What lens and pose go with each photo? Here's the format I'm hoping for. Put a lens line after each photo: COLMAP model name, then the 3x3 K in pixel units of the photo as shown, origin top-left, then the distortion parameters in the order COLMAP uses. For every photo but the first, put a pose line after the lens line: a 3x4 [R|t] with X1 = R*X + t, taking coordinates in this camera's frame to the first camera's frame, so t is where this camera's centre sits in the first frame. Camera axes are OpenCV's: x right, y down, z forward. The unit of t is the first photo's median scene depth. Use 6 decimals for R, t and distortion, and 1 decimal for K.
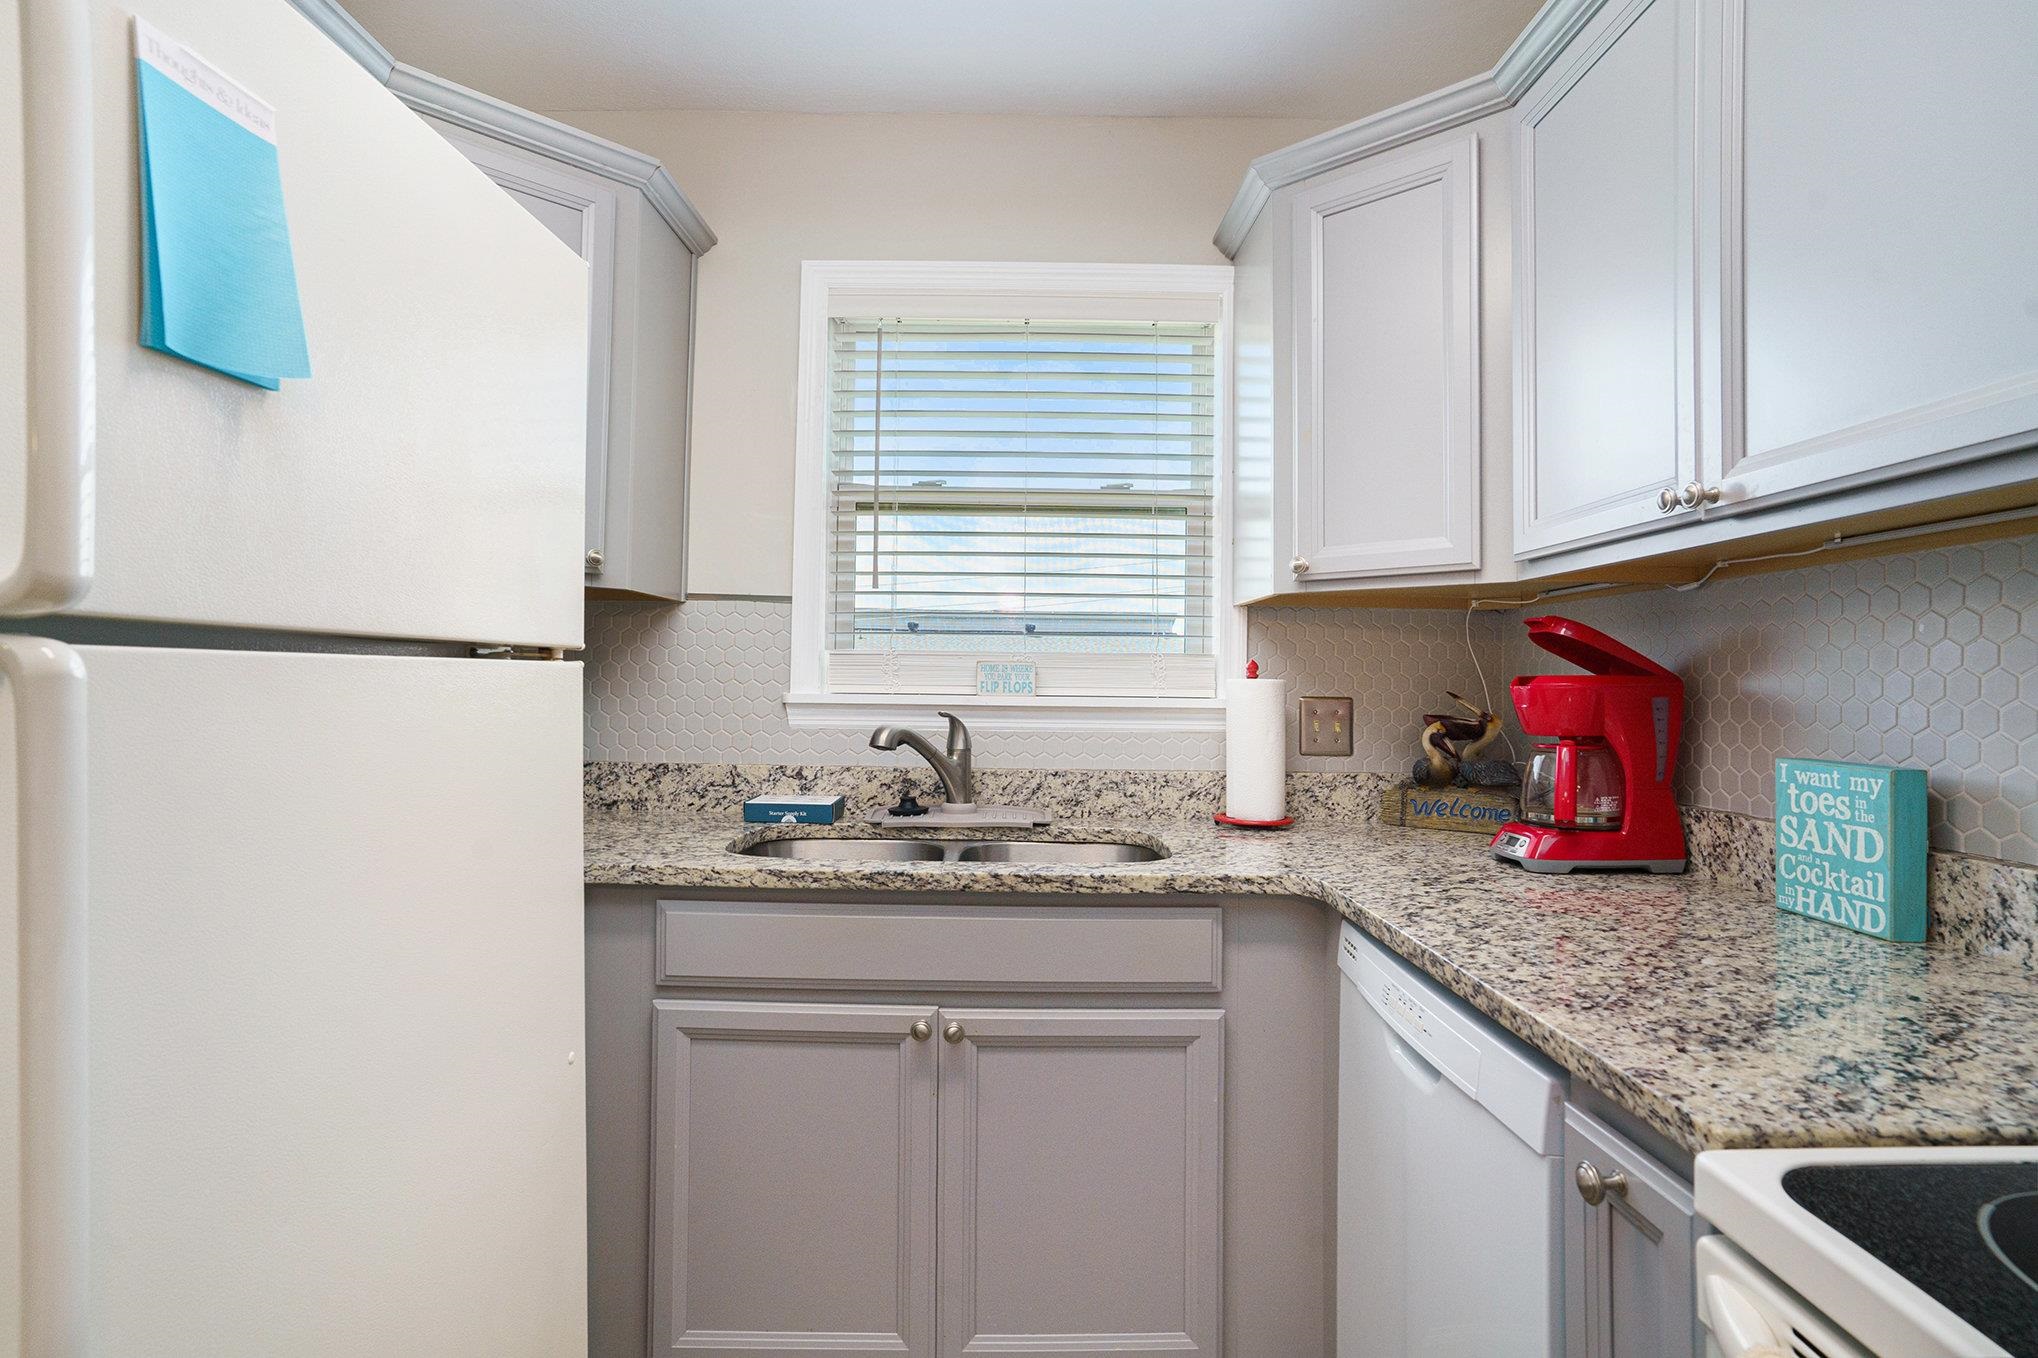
lens RADIAL K [[1031.1, 0, 1009.3], [0, 1031.1, 677.5], [0, 0, 1]] dist [-0.072931, 0.038169]
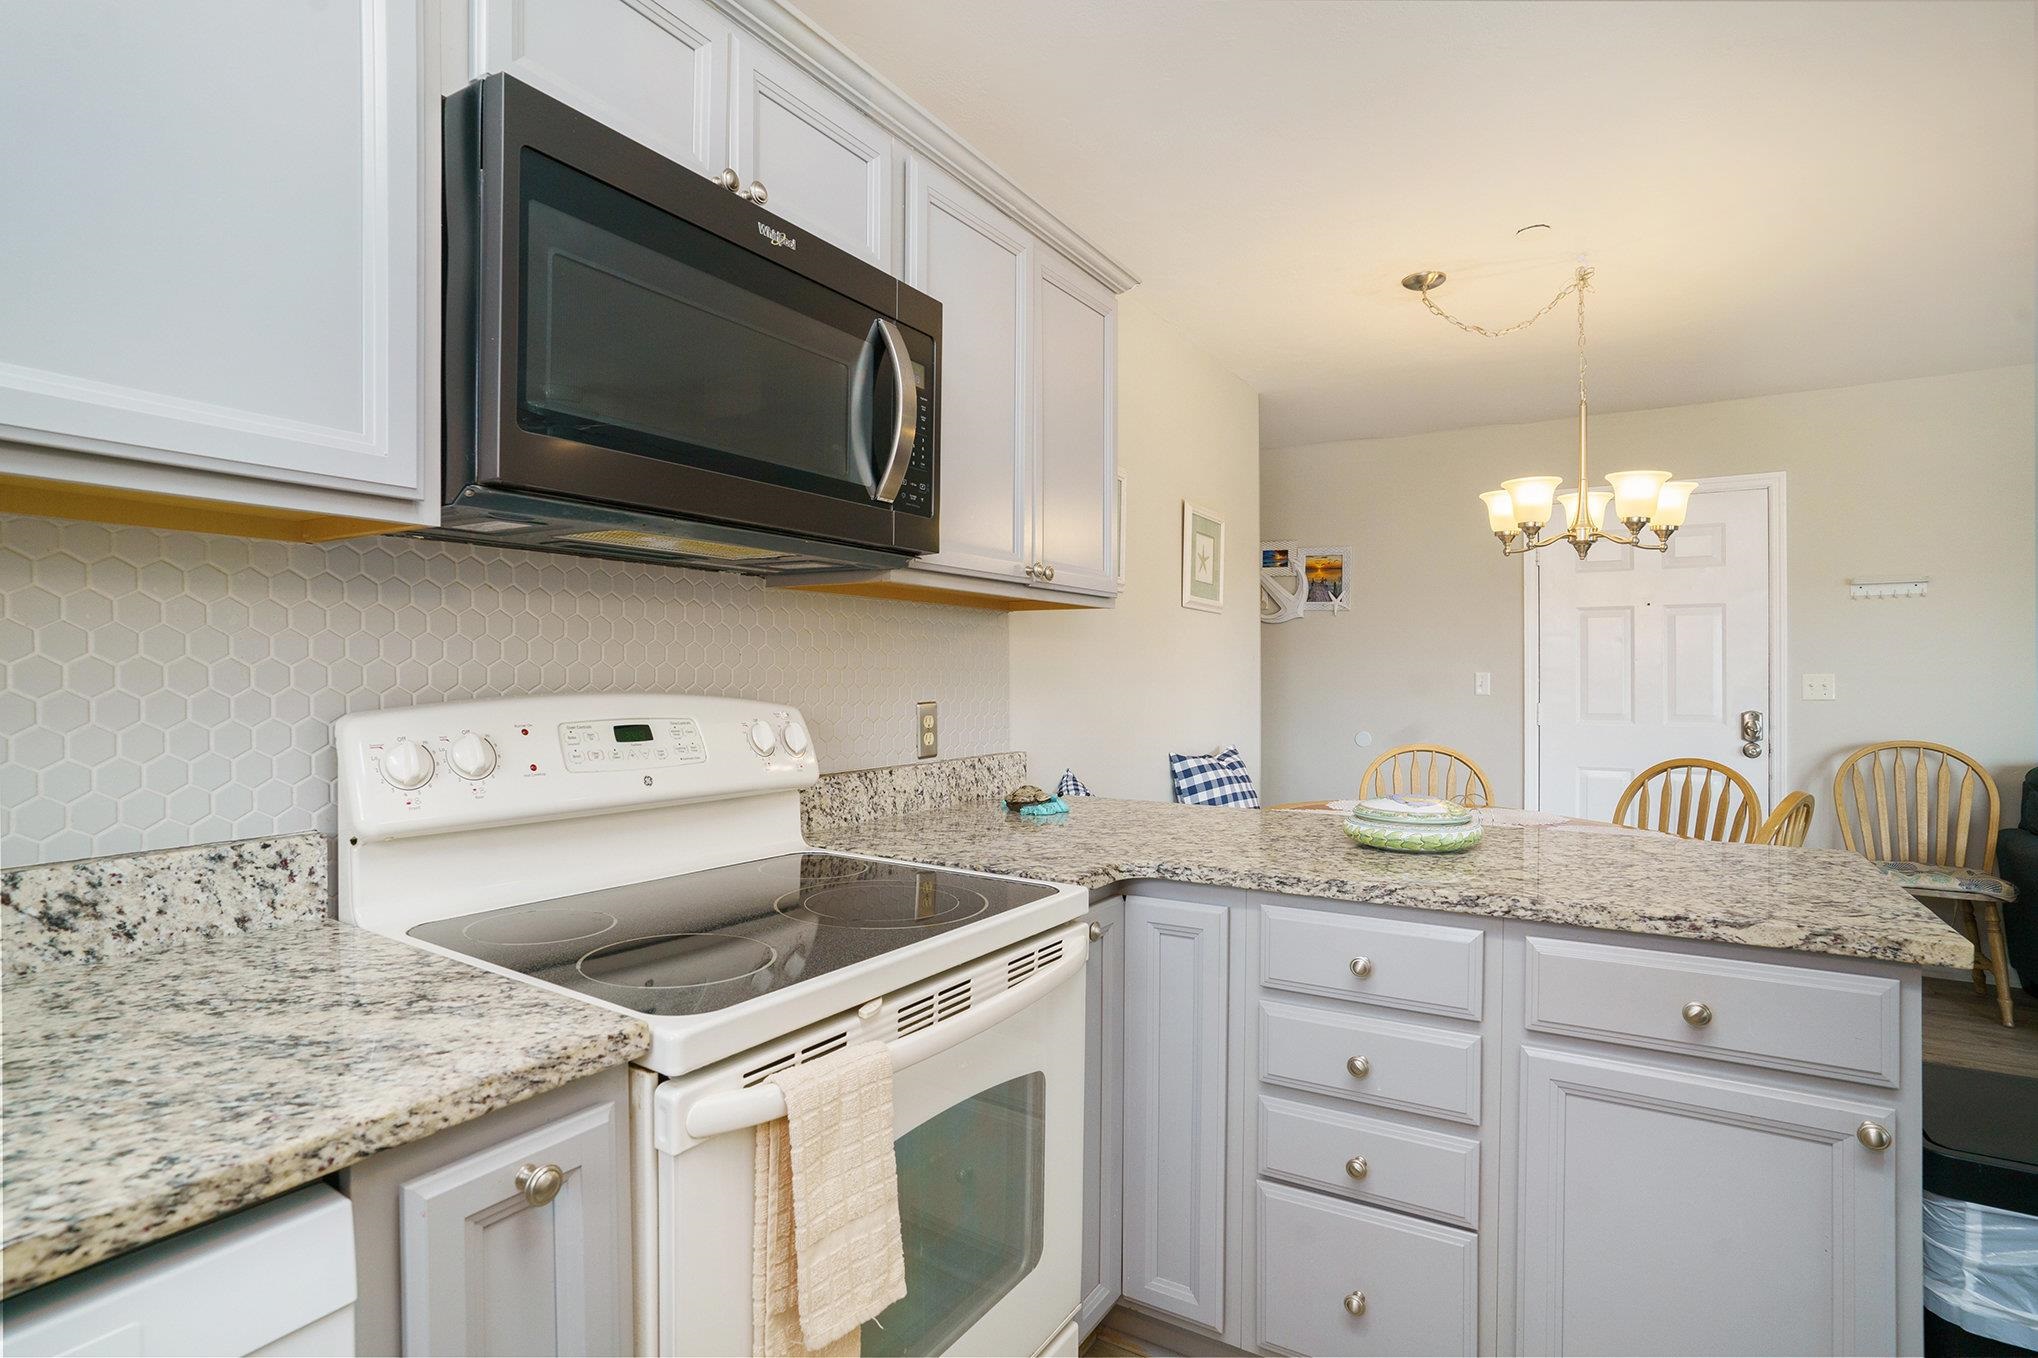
lens RADIAL K [[1062.0, 0, 1004.4], [0, 1062.0, 681.7], [0, 0, 1]] dist [0.002280, 0.001874]
pose [[-0.854115, -0.017566, 0.519788, -0.175701], [-0.015313, 0.999846, 0.008627, -0.003166], [-0.519859, -0.000591, -0.854252, 0.856806]]
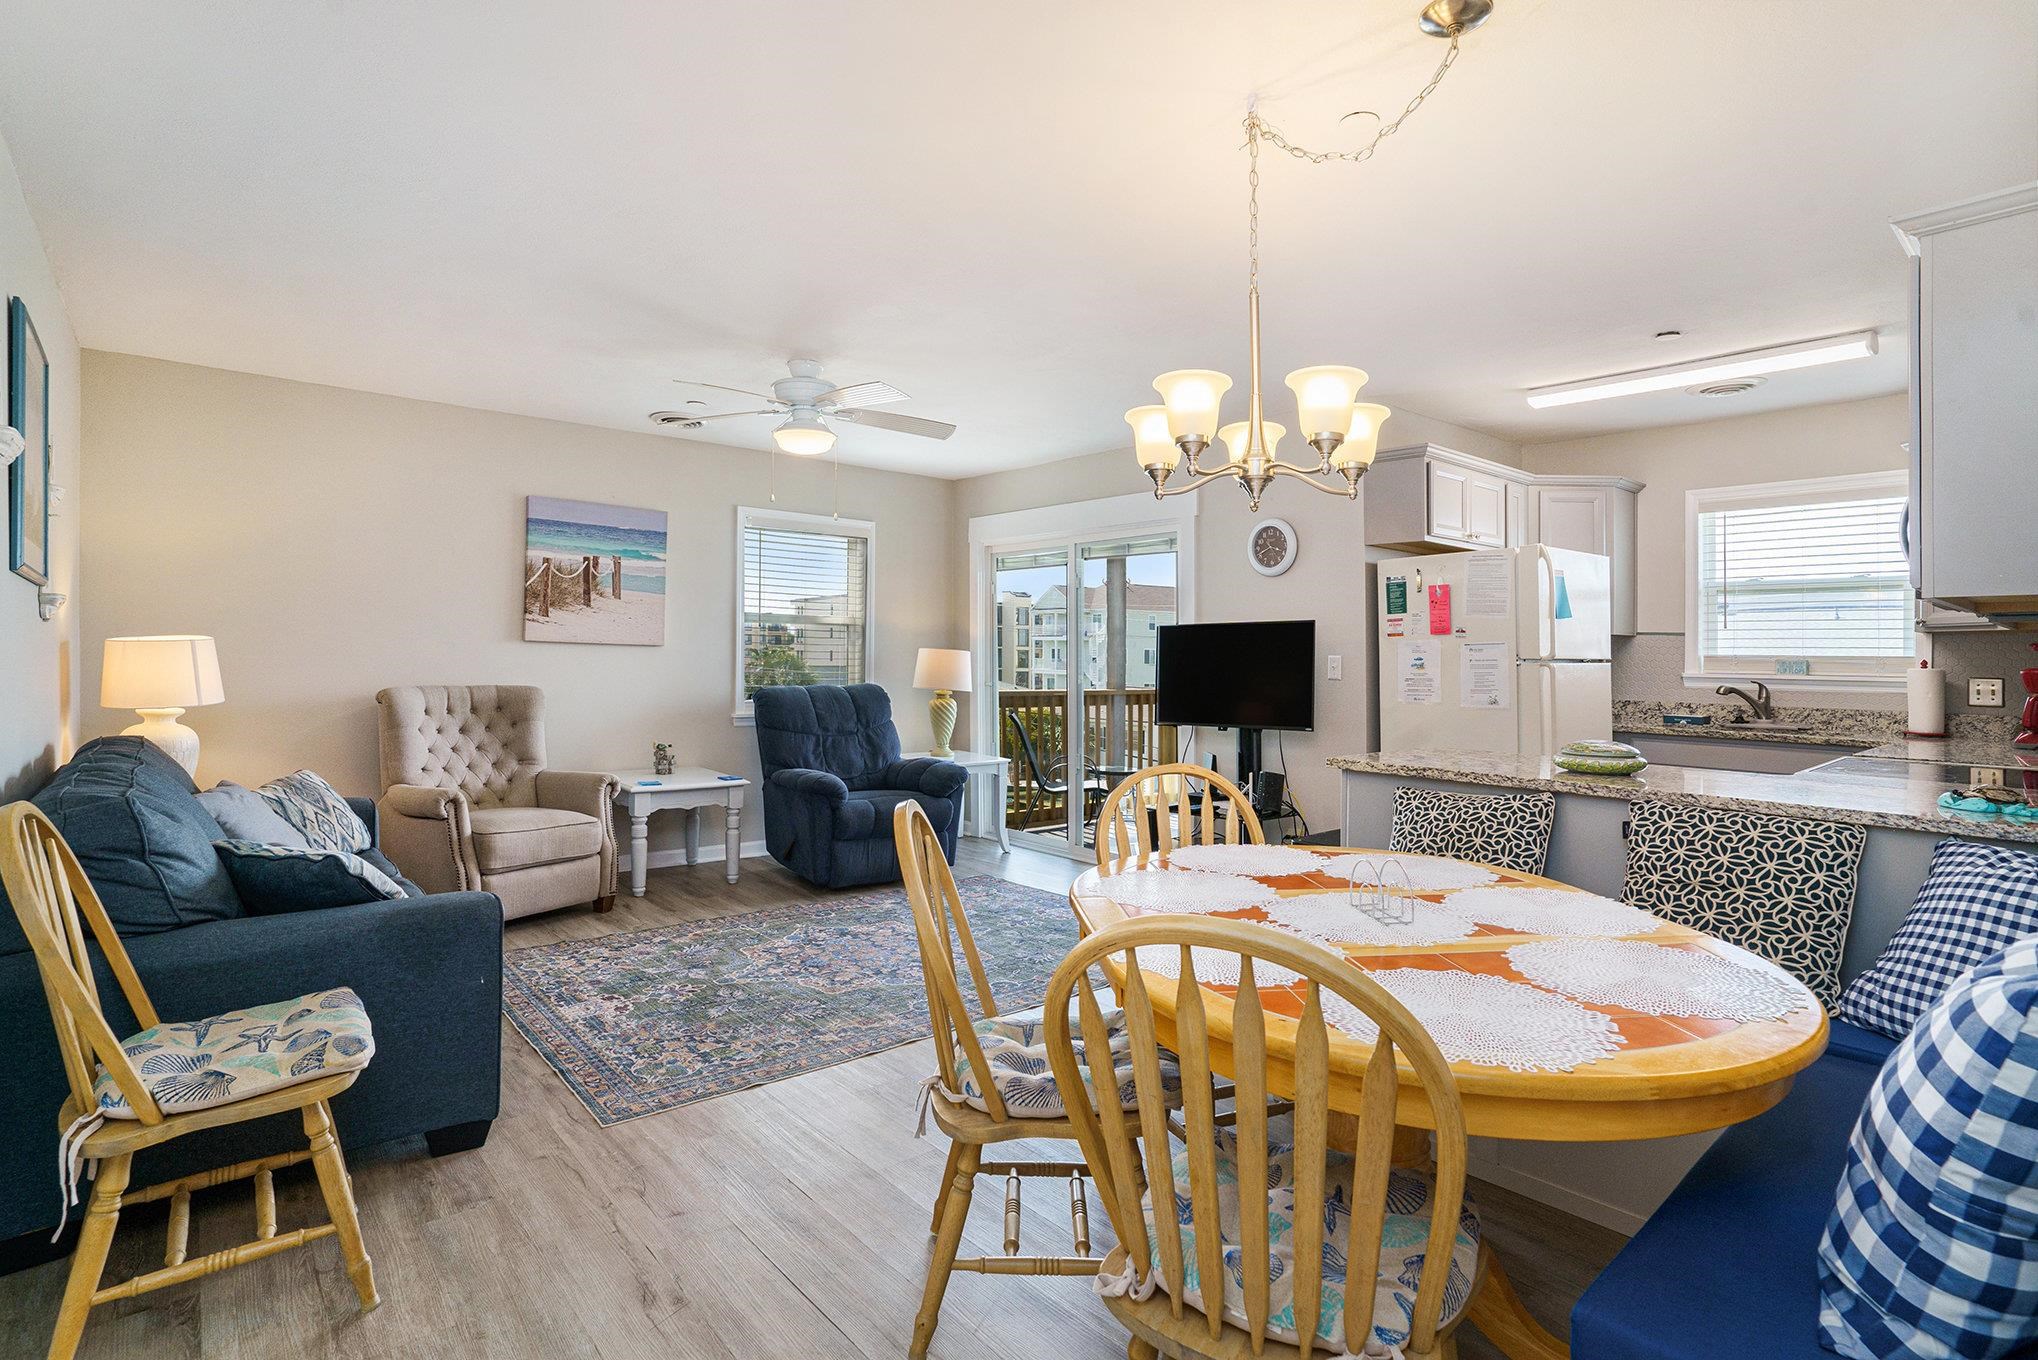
lens RADIAL K [[1014.2, 0, 1025.5], [0, 1014.2, 676.9], [0, 0, 1]] dist [-0.064346, 0.026826]
pose [[0.659970, 0.011420, -0.751205, 0.719740], [-0.000843, 0.999895, 0.014461, -0.010926], [0.751291, -0.008911, 0.659911, -2.392416]]
